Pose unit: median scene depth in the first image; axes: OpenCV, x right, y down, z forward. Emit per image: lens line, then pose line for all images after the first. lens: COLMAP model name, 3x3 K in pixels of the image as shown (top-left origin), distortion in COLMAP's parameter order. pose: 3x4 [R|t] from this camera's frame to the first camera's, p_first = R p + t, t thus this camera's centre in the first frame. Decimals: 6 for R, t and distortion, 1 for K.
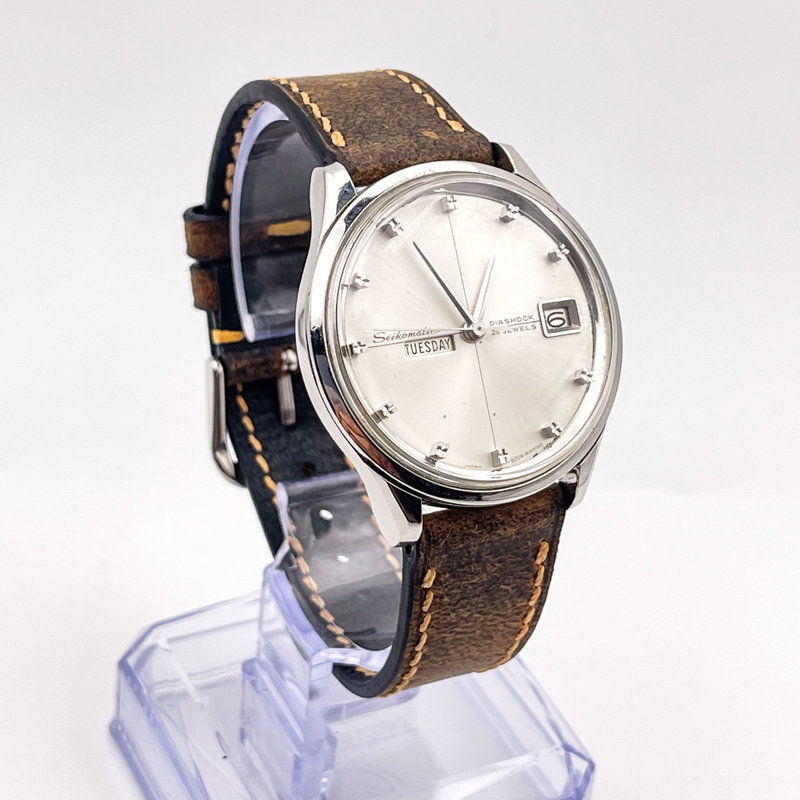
lens RADIAL K [[1960.9, 0, 394.0], [0, 1960.9, 399.0], [0, 0, 1]] dist [0.178130, 0.000000]
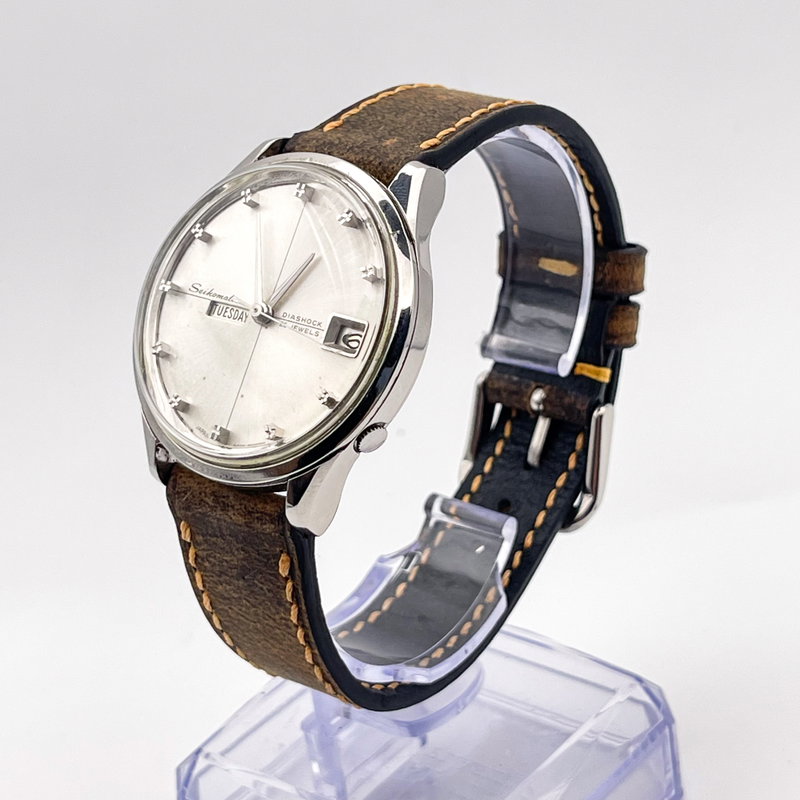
lens RADIAL K [[1960.9, 0, 381.2], [0, 1960.9, 400.0], [0, 0, 1]] dist [0.178130, 0.000000]
pose [[0.418216, 0.284560, -0.862625, 0.905951], [-0.364942, 0.922285, 0.127310, -0.137841], [0.831813, 0.261565, 0.489562, 0.539237]]
